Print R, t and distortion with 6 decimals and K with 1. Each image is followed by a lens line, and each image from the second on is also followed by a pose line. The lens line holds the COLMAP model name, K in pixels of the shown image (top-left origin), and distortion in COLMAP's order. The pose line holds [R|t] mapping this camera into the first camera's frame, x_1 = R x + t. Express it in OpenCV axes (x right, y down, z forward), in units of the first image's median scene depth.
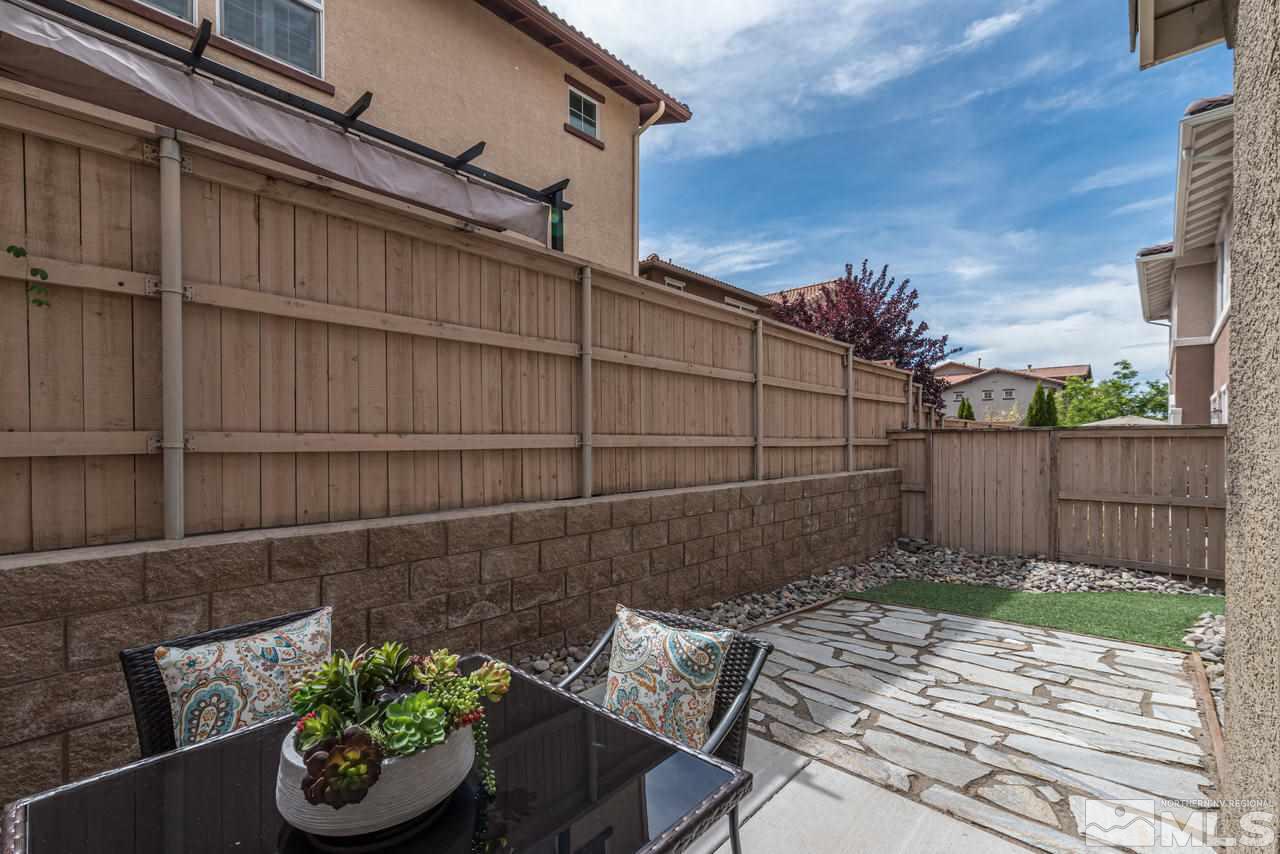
lens RADIAL K [[541.4, 0, 643.6], [0, 541.4, 440.8], [0, 0, 1]] dist [0.001908, 0.000489]
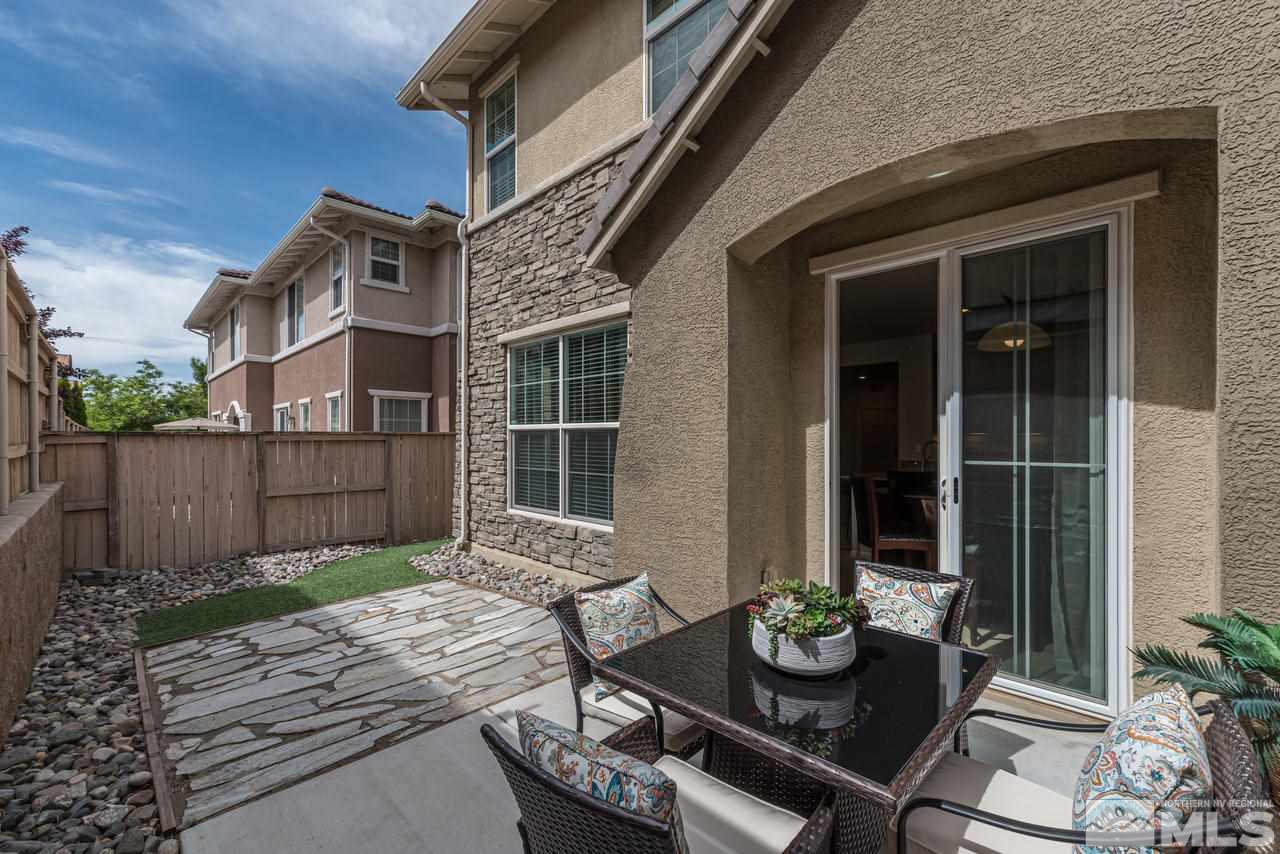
lens RADIAL K [[541.4, 0, 643.6], [0, 541.4, 440.8], [0, 0, 1]] dist [0.001908, 0.000489]
pose [[0.035676, -0.004937, 0.999351, -0.517536], [0.001599, 0.999987, 0.004883, -0.019068], [-0.999362, 0.001424, 0.035683, 0.332933]]
